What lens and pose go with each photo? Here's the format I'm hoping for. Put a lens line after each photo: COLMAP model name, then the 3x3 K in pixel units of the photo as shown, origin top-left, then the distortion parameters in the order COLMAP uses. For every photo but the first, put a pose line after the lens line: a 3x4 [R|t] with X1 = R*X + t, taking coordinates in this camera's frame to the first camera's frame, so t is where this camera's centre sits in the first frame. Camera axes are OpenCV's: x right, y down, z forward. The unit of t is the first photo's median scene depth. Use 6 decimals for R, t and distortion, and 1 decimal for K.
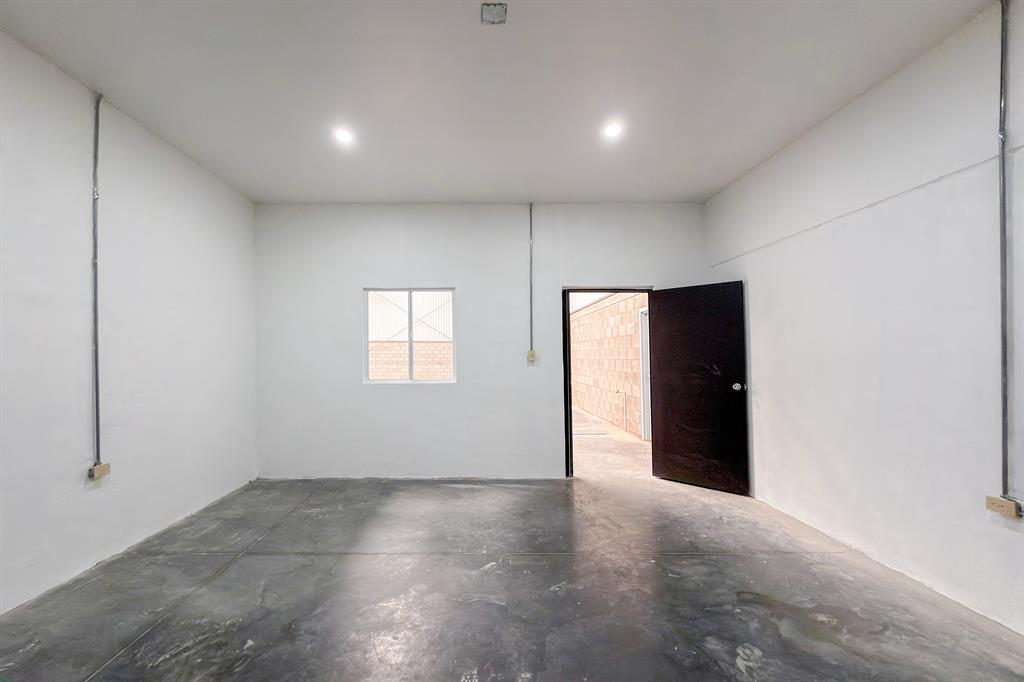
lens RADIAL K [[447.9, 0, 512.0], [0, 447.9, 341.0], [0, 0, 1]] dist [-0.000656, 0.000044]
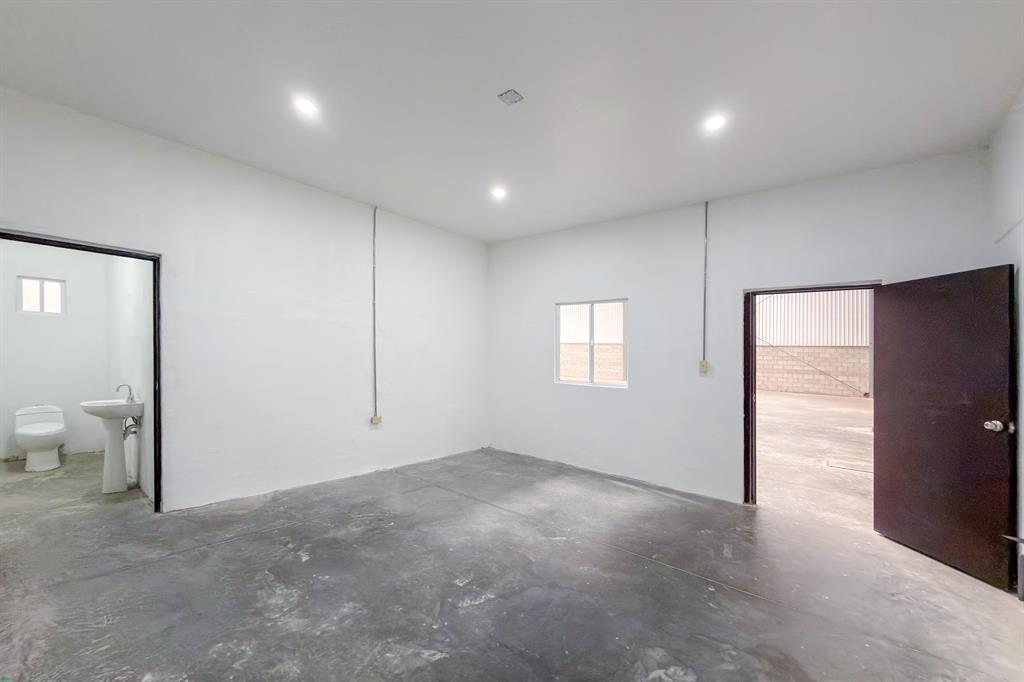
lens RADIAL K [[474.1, 0, 511.9], [0, 474.1, 360.6], [0, 0, 1]] dist [0.001807, 0.000392]
pose [[0.727575, 0.034145, -0.685178, 0.488615], [-0.007339, 0.999091, 0.041996, -0.019404], [0.685989, -0.025527, 0.727164, -0.000927]]
